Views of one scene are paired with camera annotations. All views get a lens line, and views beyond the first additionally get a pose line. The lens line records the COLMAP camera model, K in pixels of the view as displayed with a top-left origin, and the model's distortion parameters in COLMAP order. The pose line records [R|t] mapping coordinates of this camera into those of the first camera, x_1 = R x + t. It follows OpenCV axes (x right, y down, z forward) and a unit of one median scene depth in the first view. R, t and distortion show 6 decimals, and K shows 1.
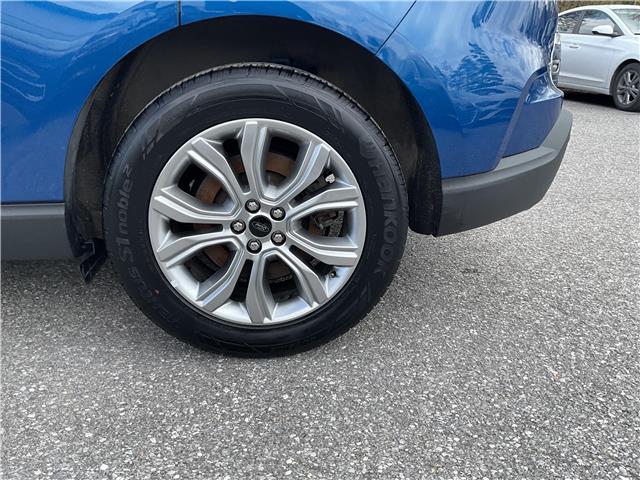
lens RADIAL K [[530.3, 0, 320.0], [0, 530.3, 240.0], [0, 0, 1]] dist [0.074329, -0.127776]
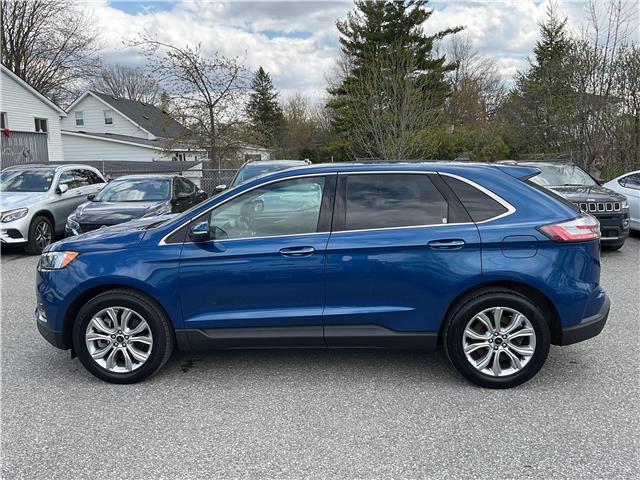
lens RADIAL K [[530.3, 0, 320.0], [0, 530.3, 240.0], [0, 0, 1]] dist [0.074329, -0.127776]
pose [[0.990519, -0.003064, -0.137340, -0.680965], [-0.024624, 0.979599, -0.199448, 0.041029], [0.135149, 0.200939, 0.970236, -2.129117]]
